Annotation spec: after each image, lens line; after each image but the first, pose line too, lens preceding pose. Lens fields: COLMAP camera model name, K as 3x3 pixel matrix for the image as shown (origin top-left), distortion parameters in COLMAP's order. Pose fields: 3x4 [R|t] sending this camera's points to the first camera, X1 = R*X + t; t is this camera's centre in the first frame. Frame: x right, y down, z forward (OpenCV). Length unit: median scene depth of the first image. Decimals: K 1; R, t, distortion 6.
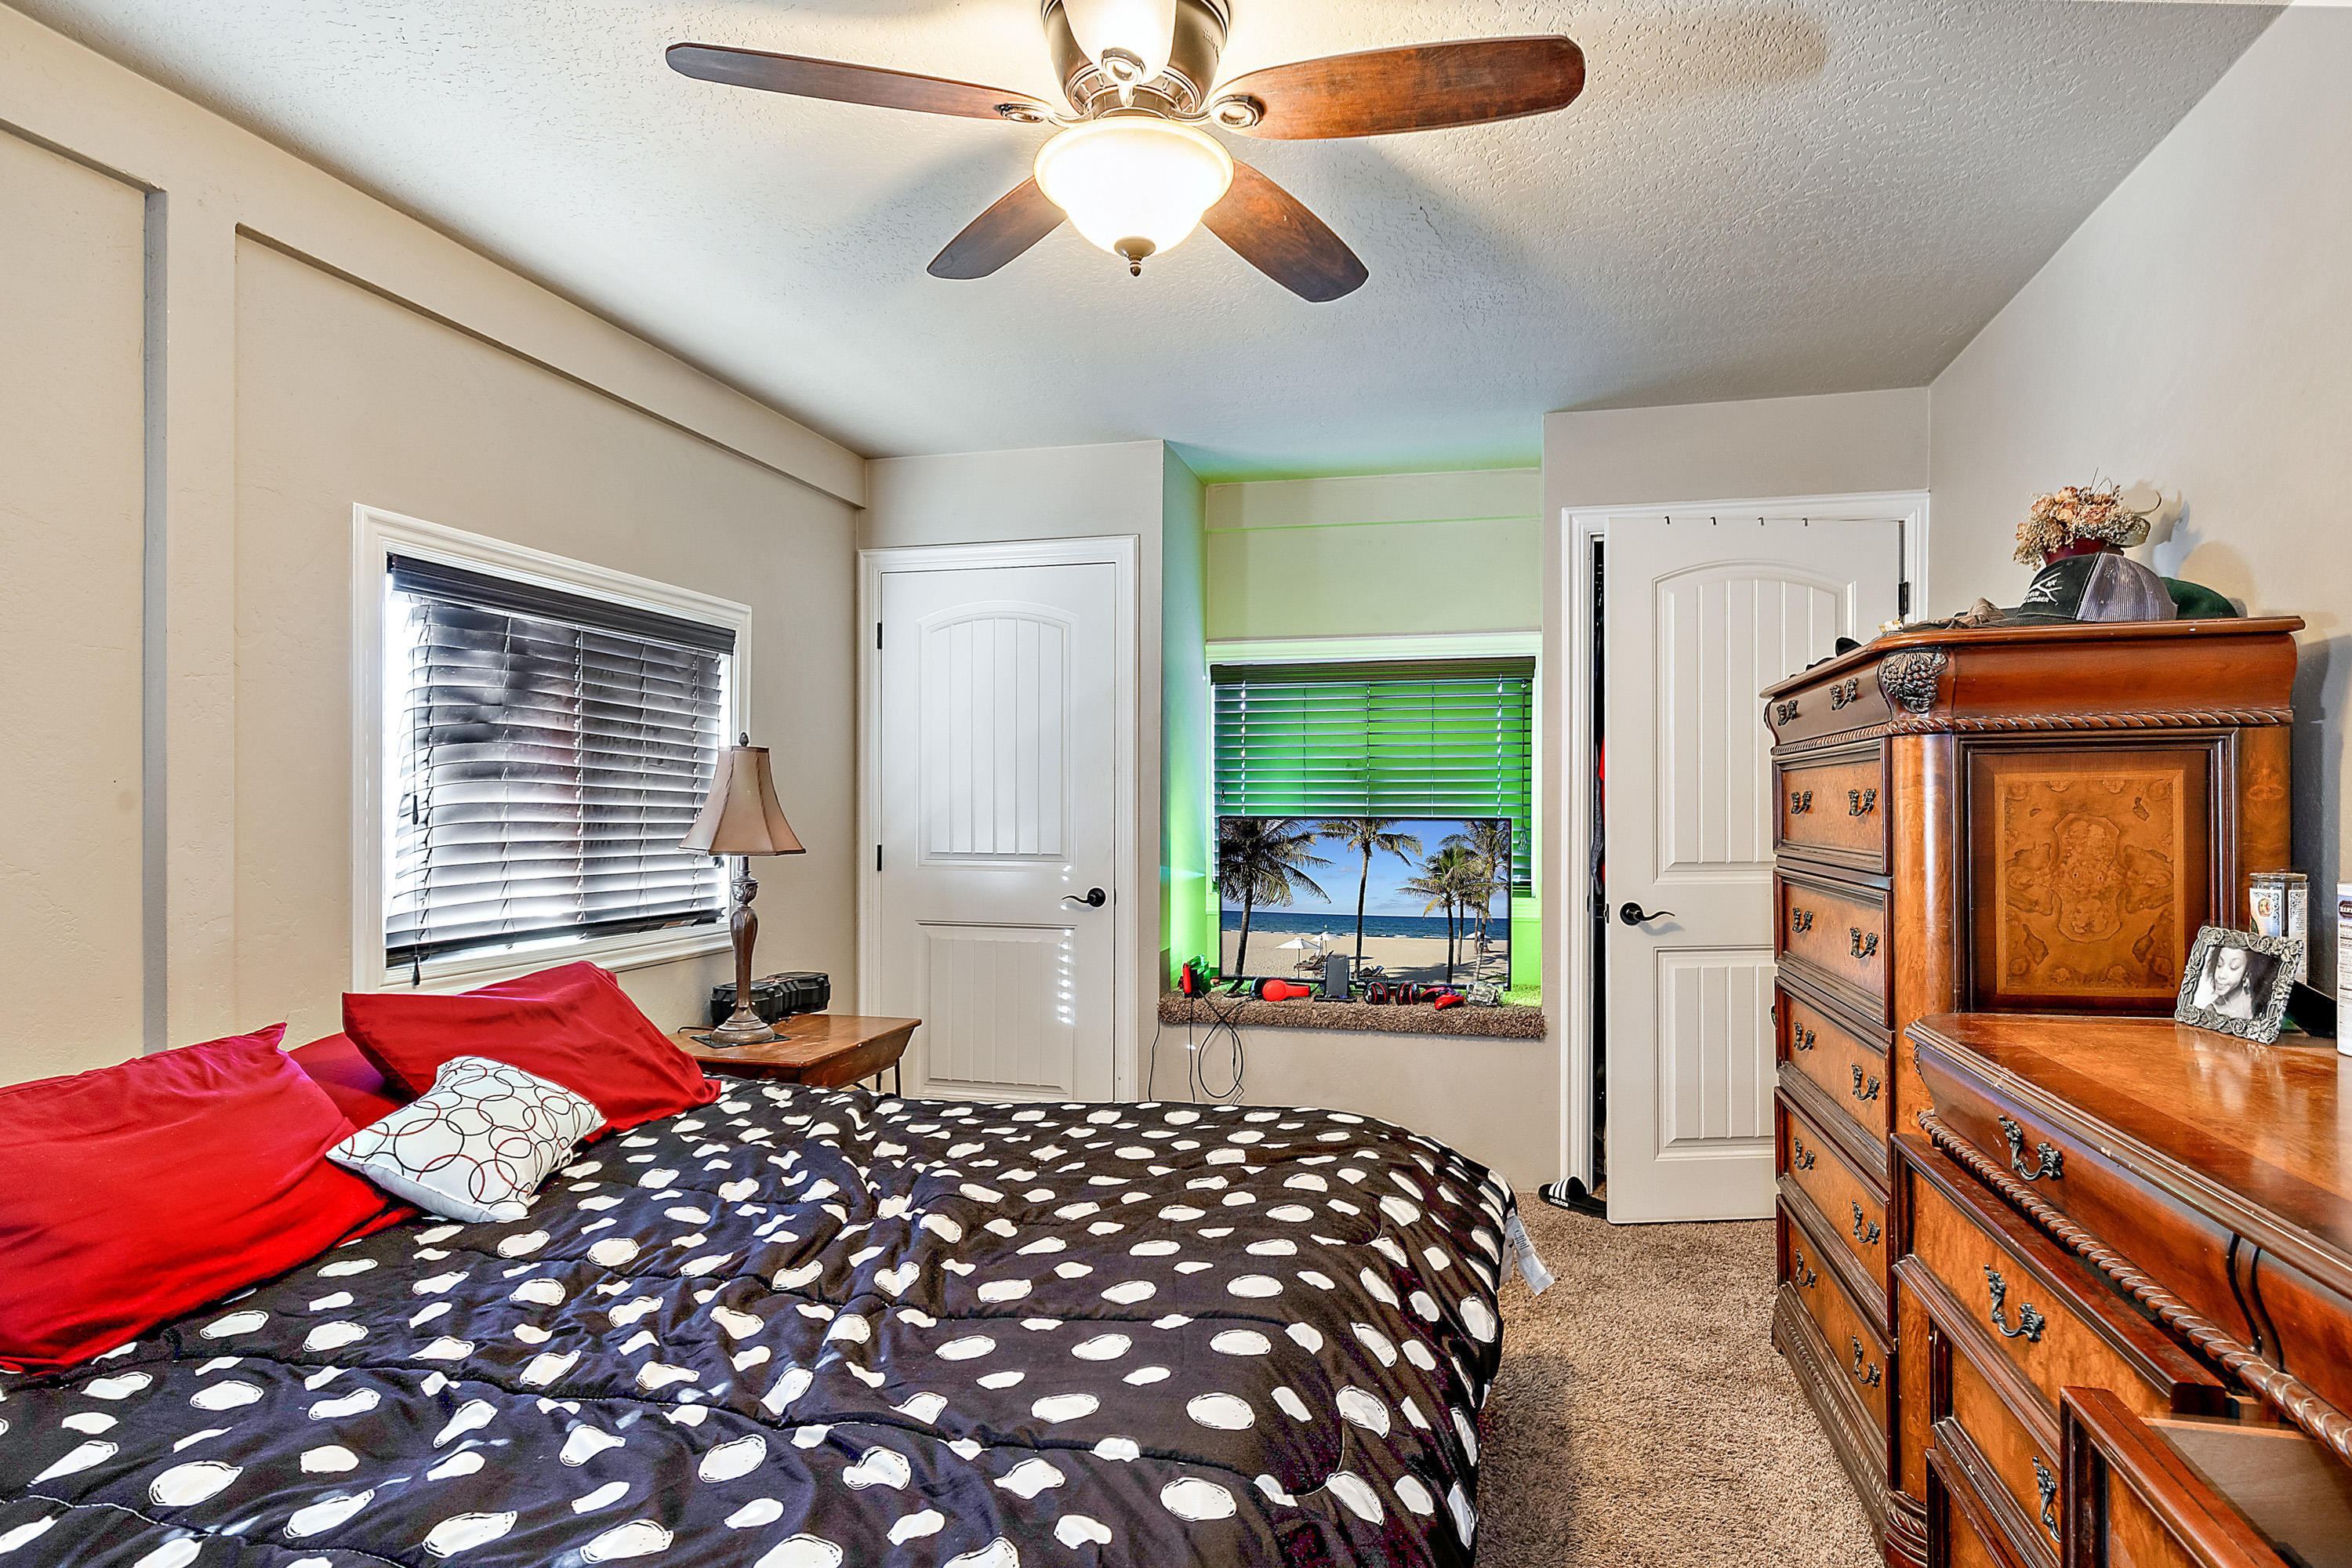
lens RADIAL K [[1255.1, 0, 1185.4], [0, 1255.1, 820.2], [0, 0, 1]] dist [0.001255, -0.000120]
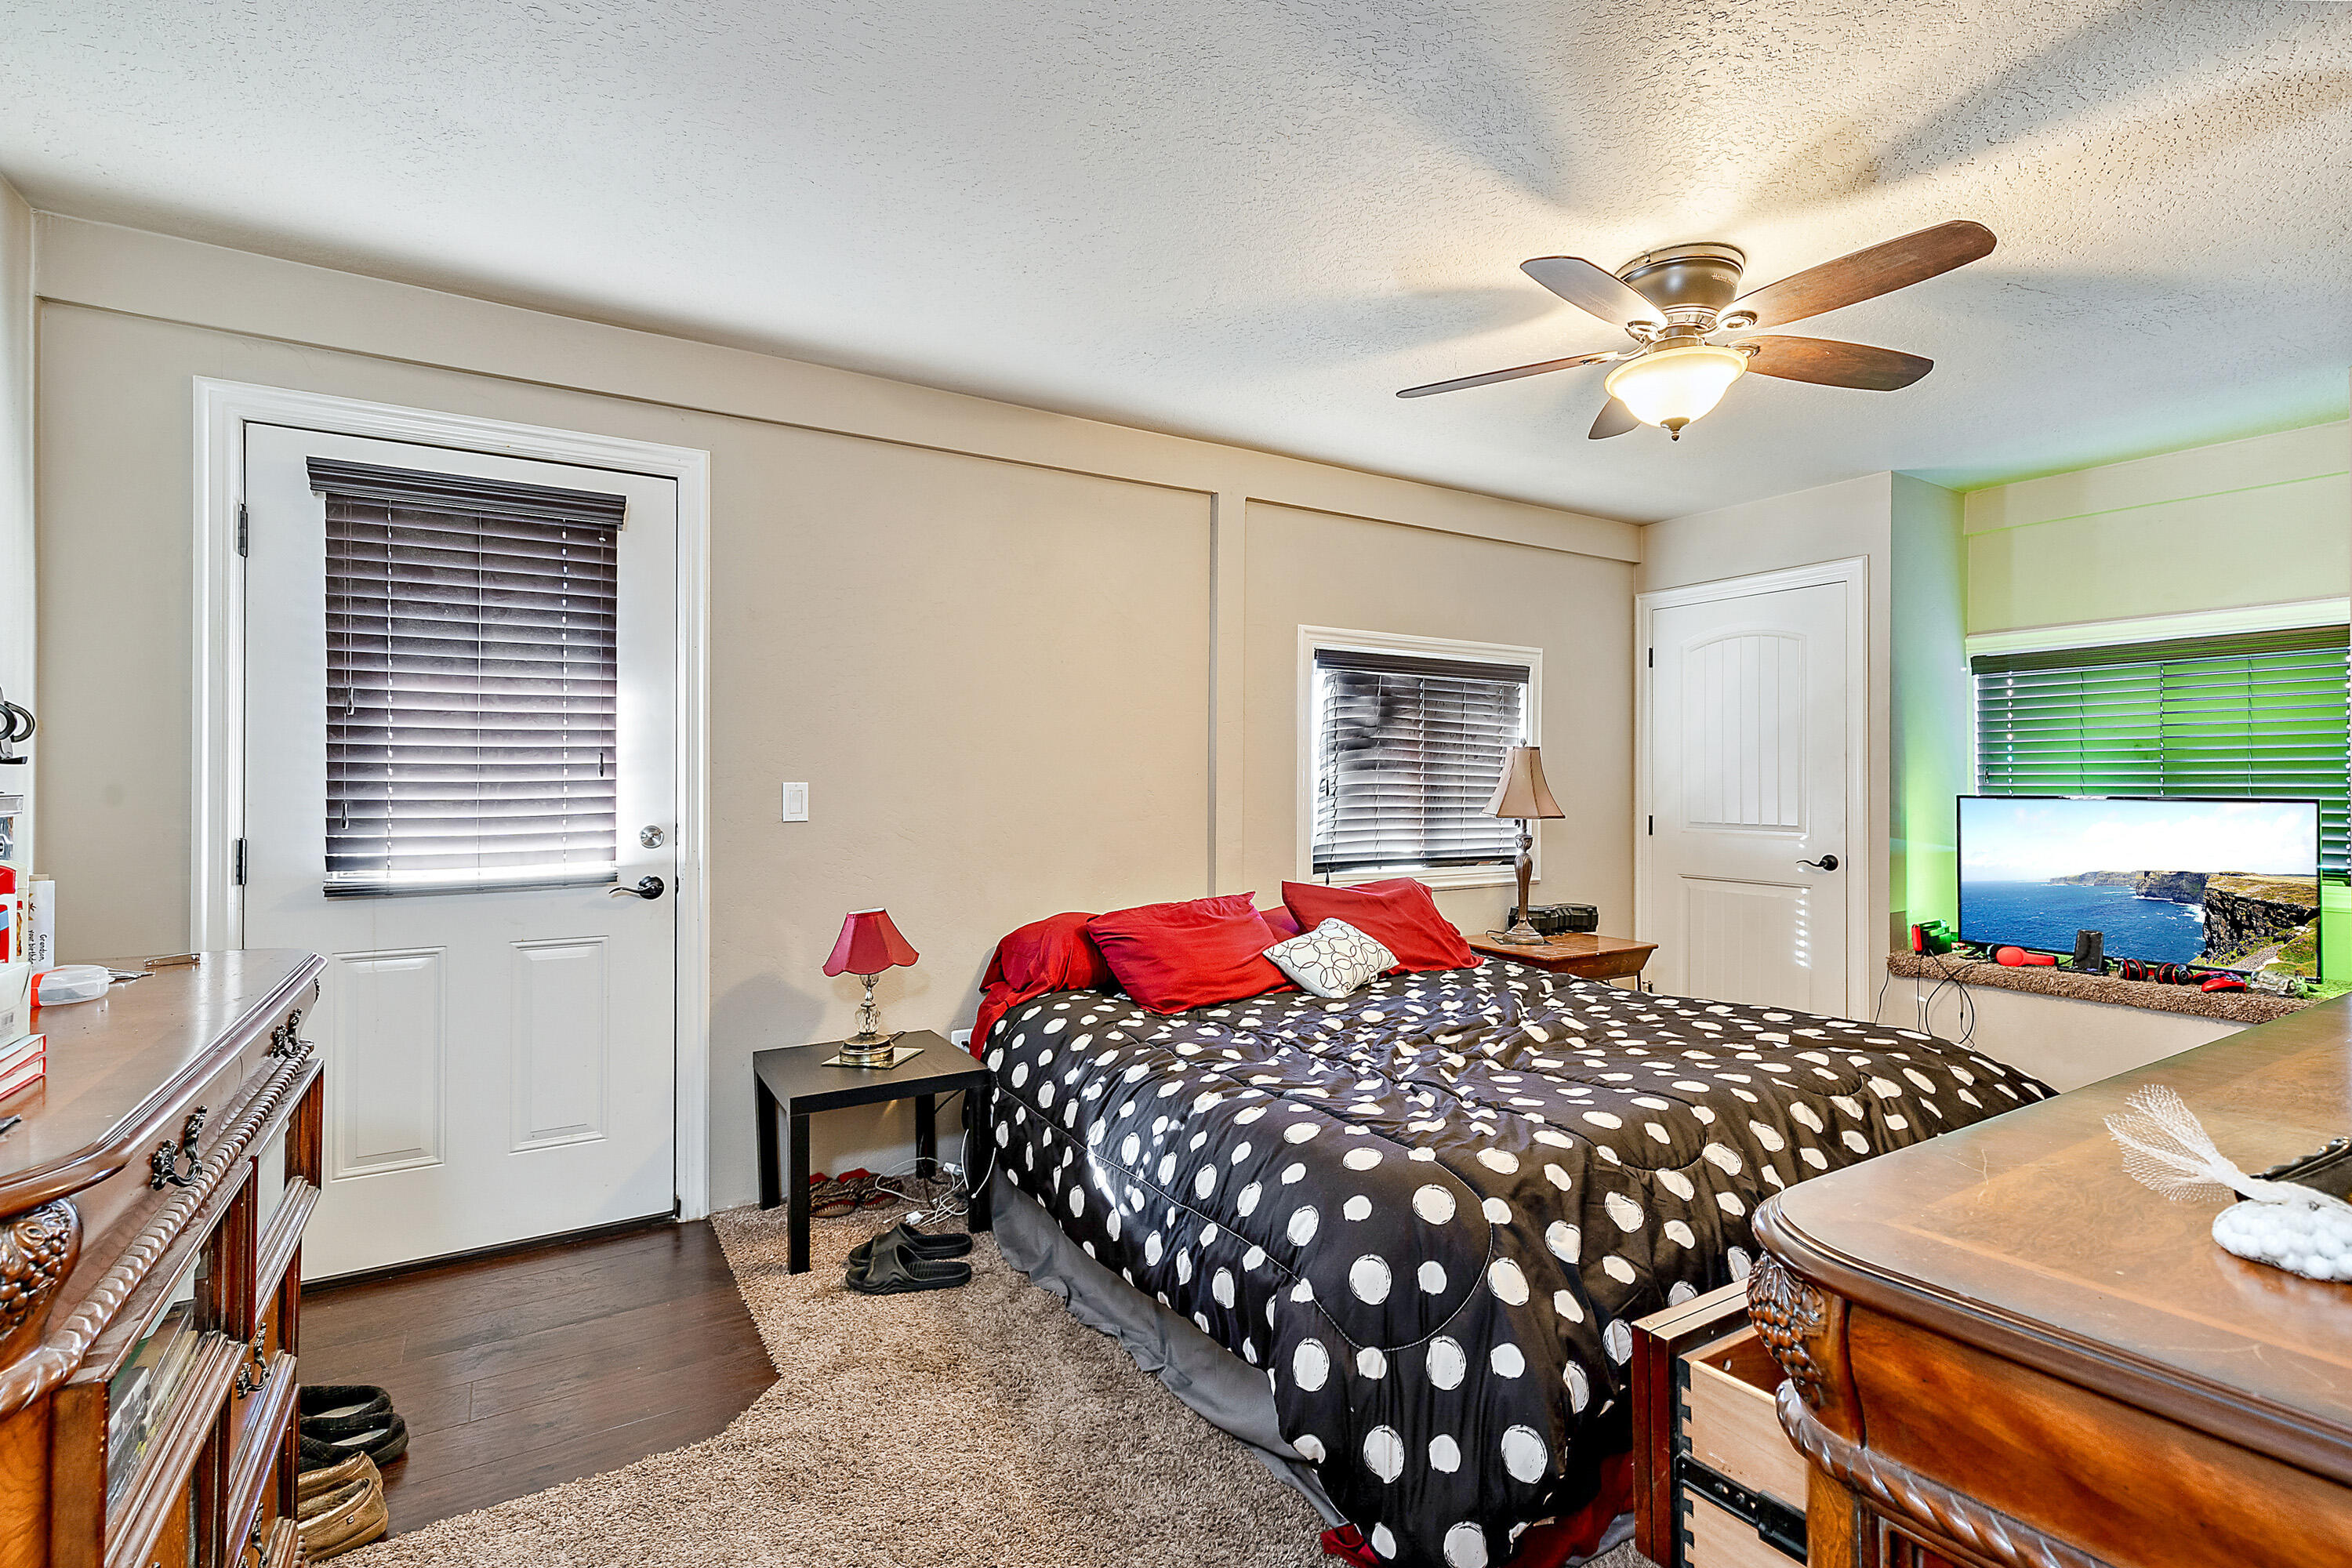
lens RADIAL K [[1087.5, 0, 1176.0], [0, 1087.5, 784.0], [0, 0, 1]] dist [0.001327, 0.000071]
pose [[0.710295, -0.000444, -0.703904, 0.314819], [-0.008695, 0.999918, -0.009404, 0.002731], [0.703850, 0.012801, 0.710233, -0.251841]]
